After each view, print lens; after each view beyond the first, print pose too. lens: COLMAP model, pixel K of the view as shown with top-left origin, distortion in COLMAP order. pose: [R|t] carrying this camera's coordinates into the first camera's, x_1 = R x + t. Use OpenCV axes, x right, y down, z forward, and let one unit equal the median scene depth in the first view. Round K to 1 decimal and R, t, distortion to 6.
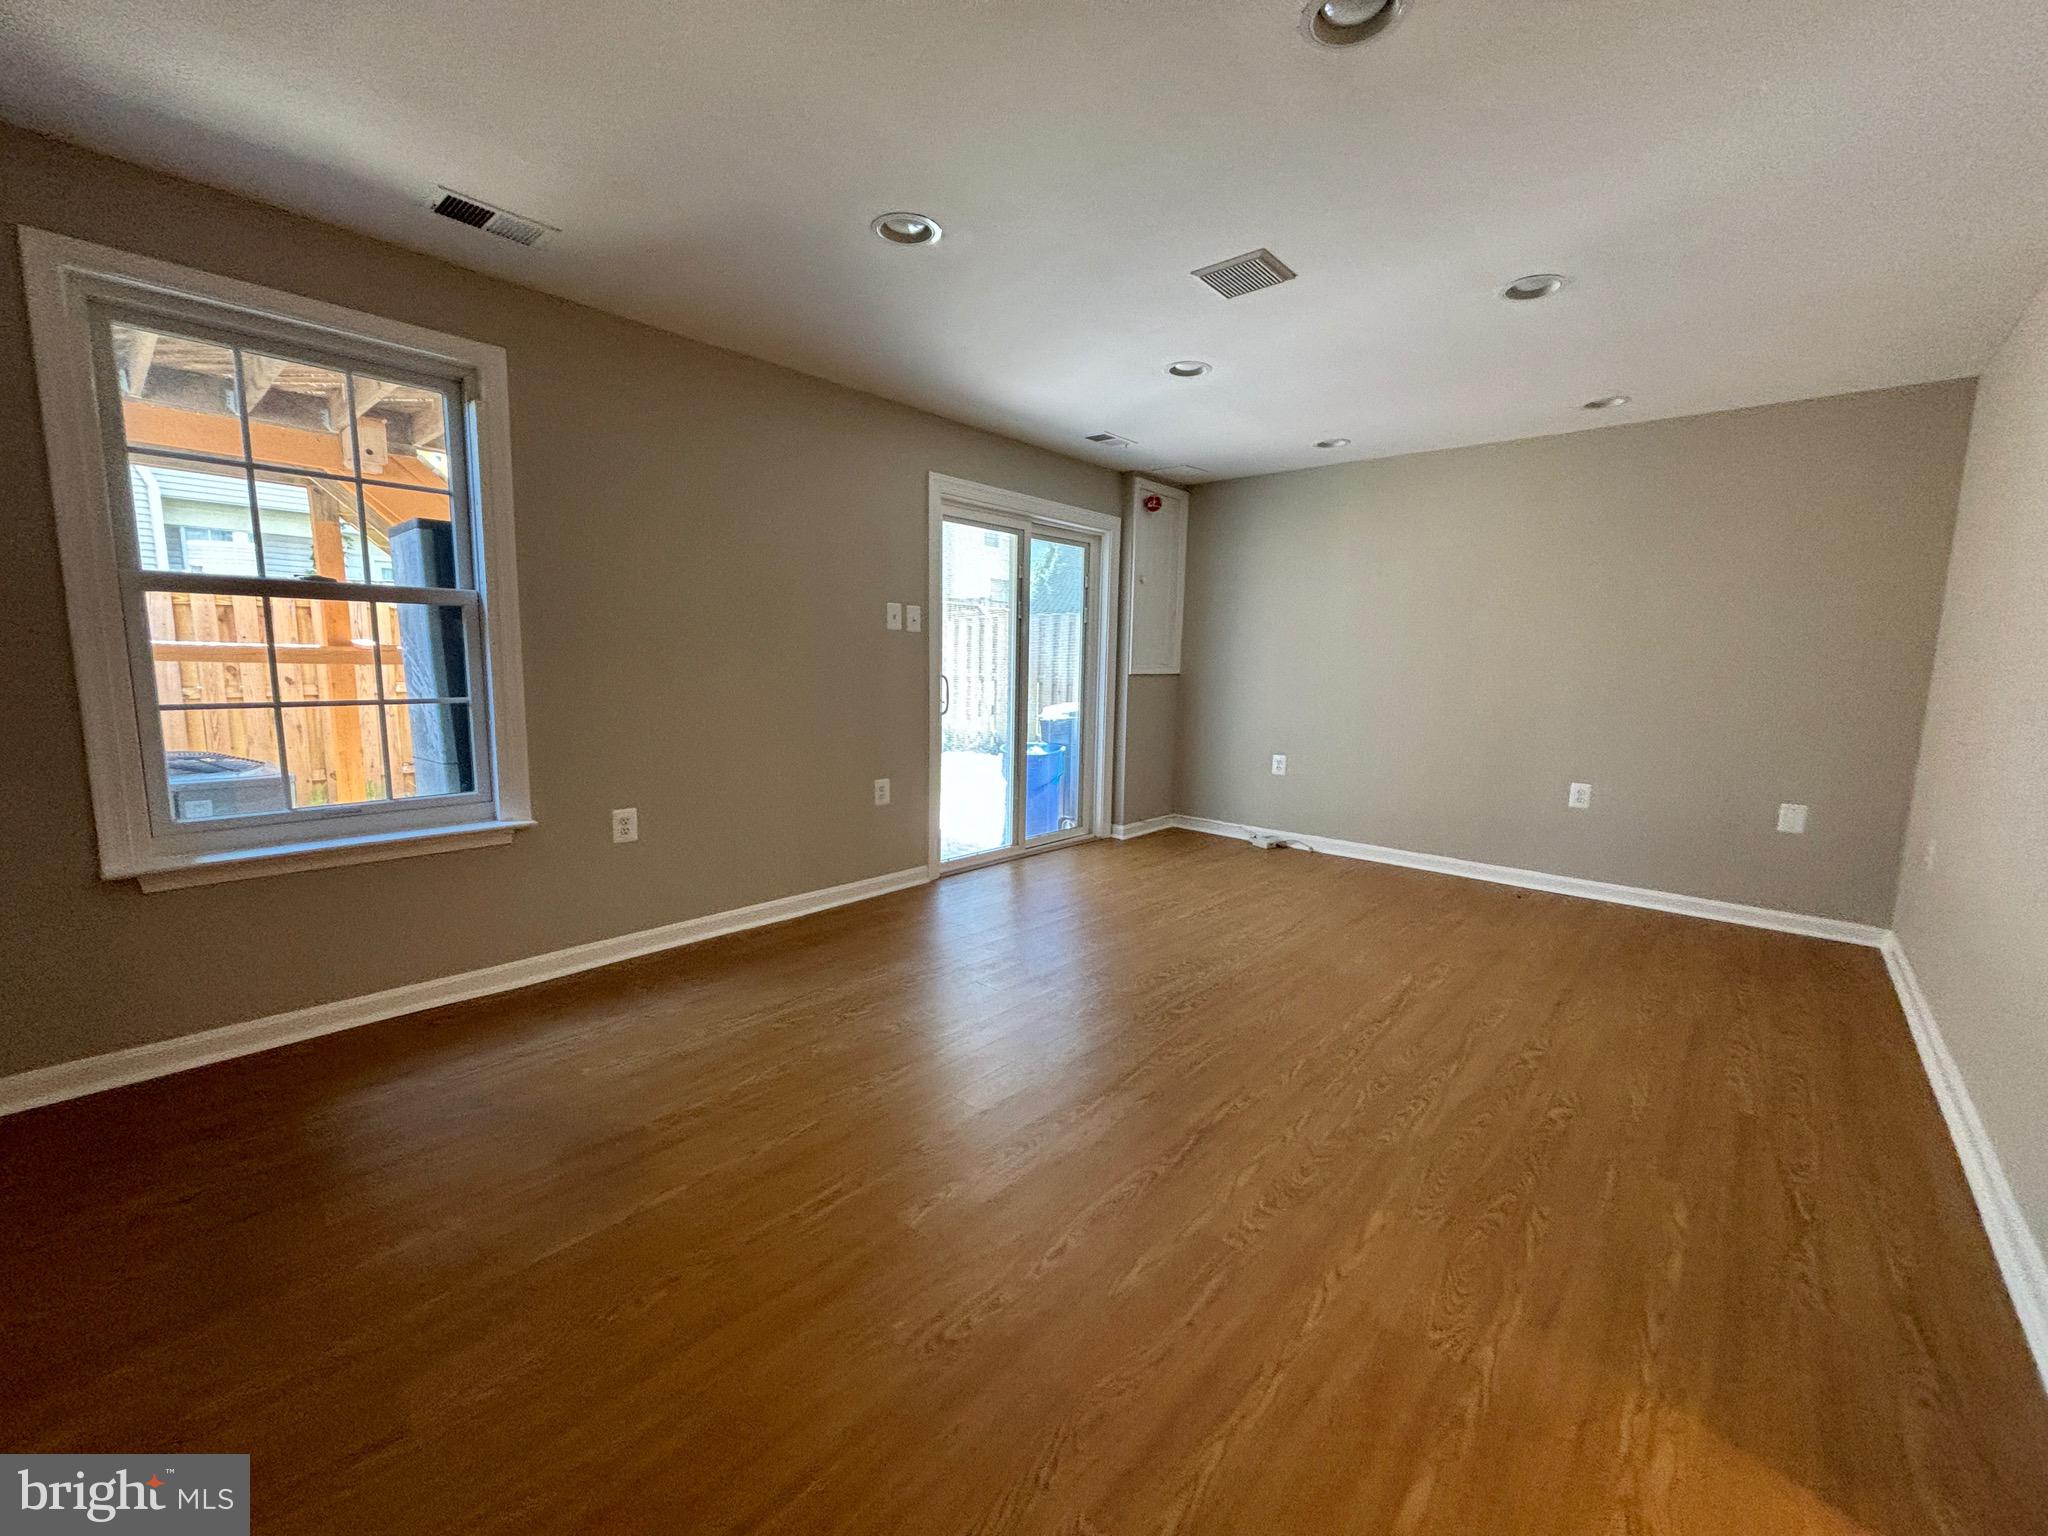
lens RADIAL K [[825.8, 0, 1024.0], [0, 825.8, 768.0], [0, 0, 1]] dist [0.002885, 0.000361]
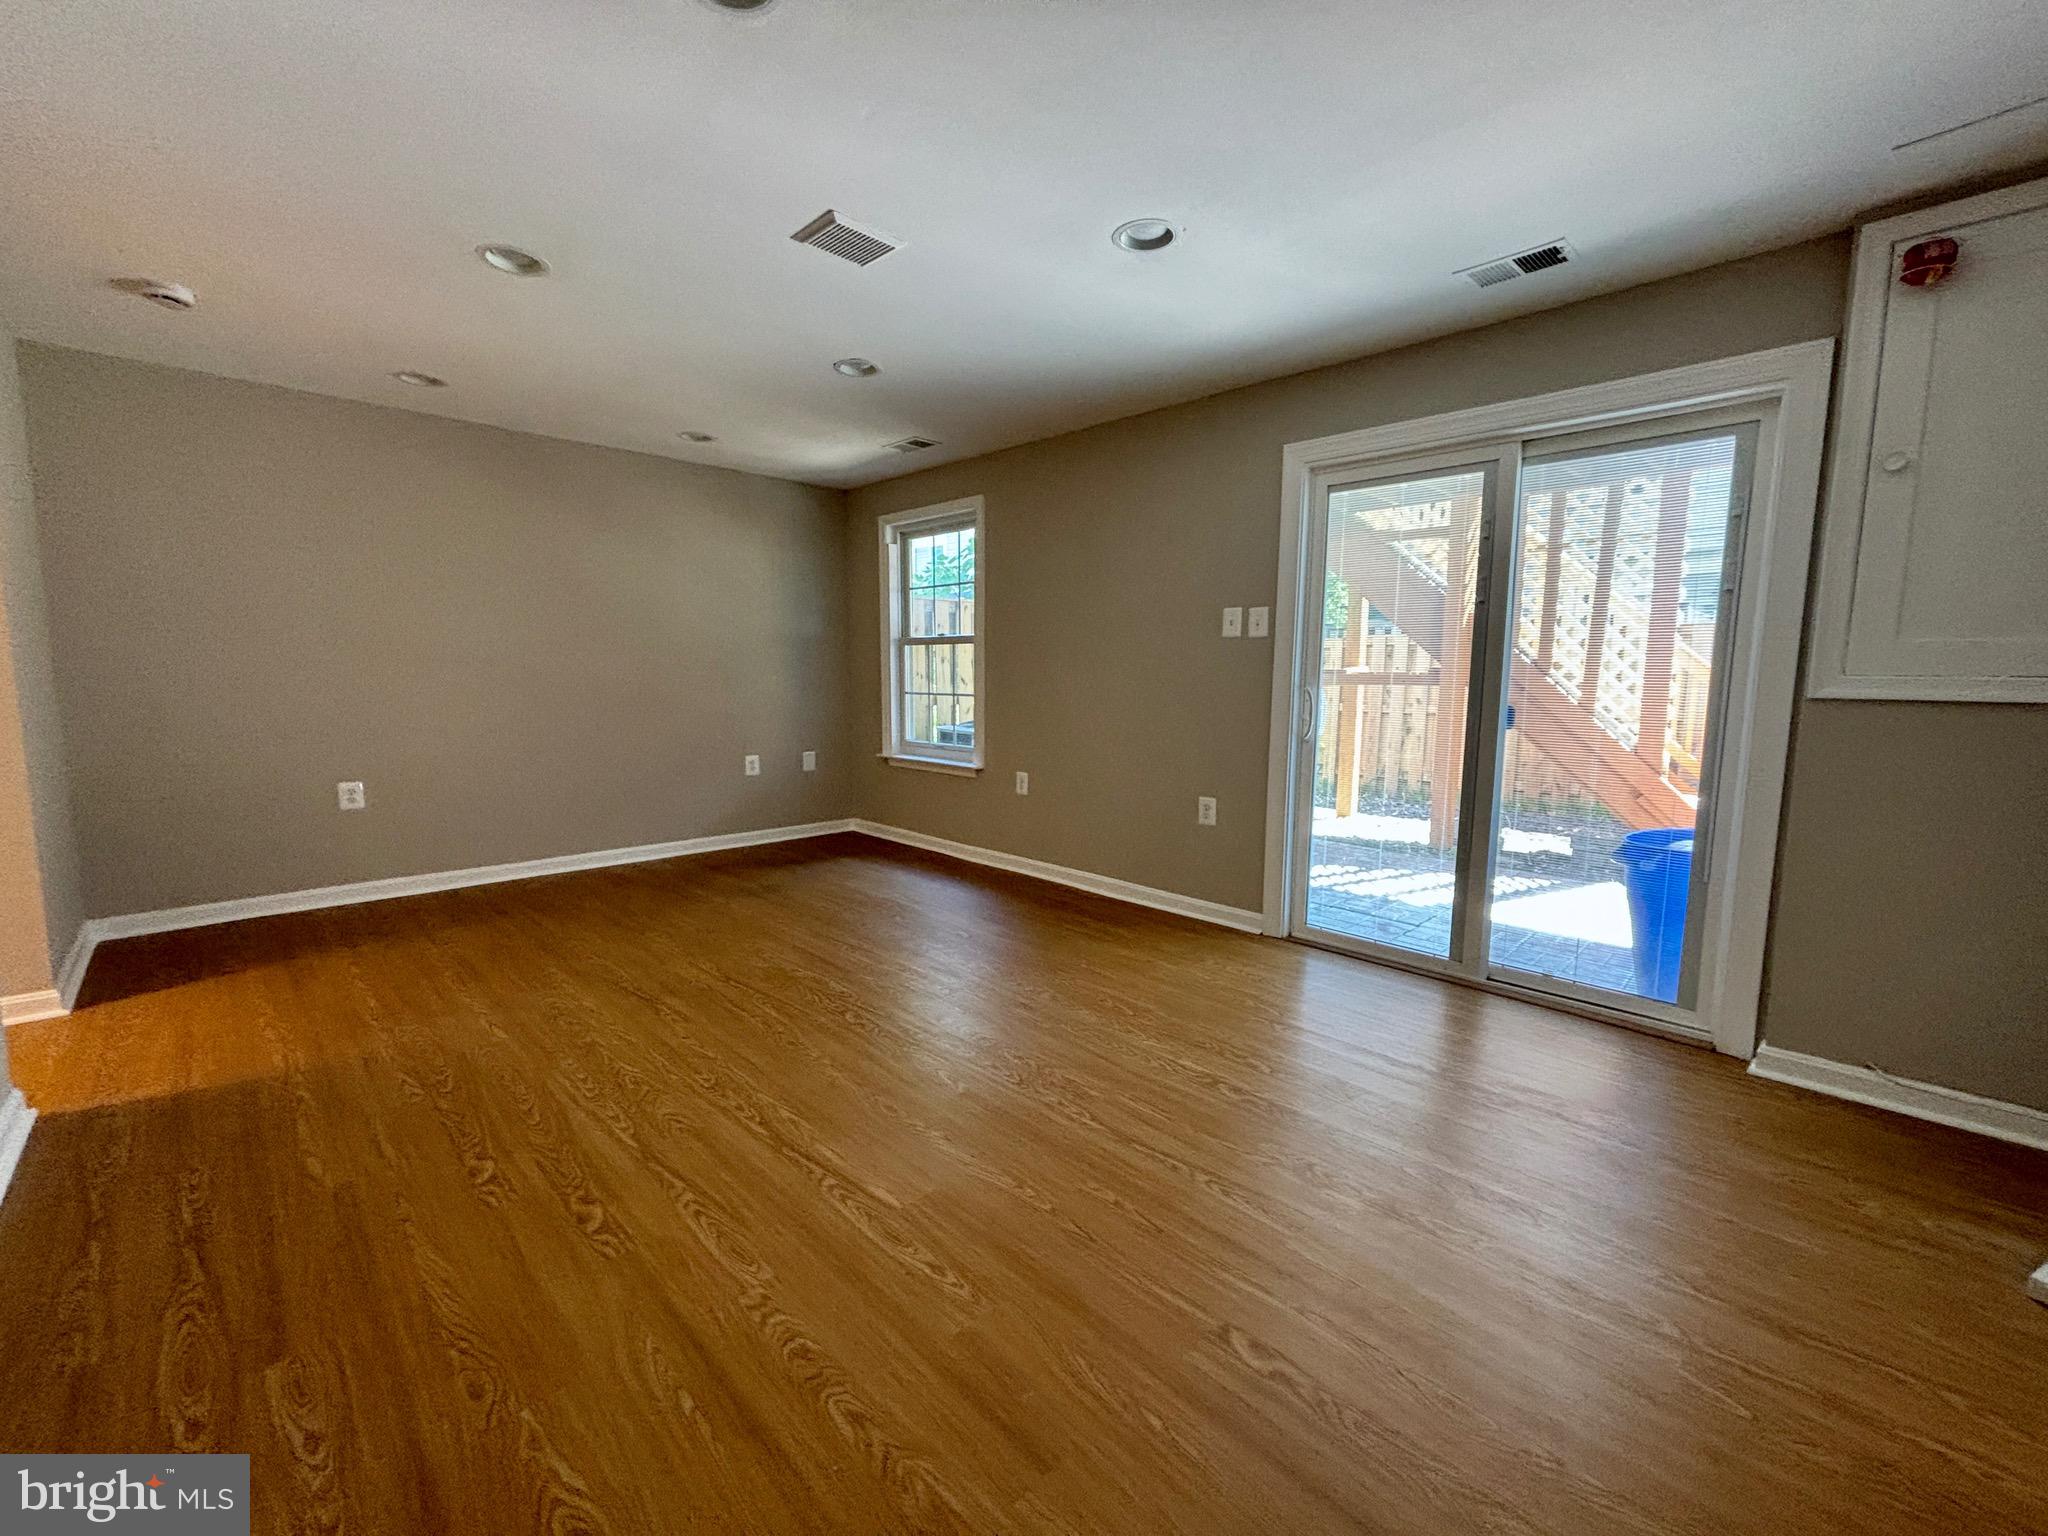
lens RADIAL K [[814.9, 0, 1000.7], [0, 814.9, 764.1], [0, 0, 1]] dist [-0.001395, 0.000098]
pose [[-0.067255, 0.090396, -0.993632, 0.838547], [-0.145755, 0.984313, 0.099413, -0.089720], [0.987032, 0.151513, -0.053024, 0.899627]]
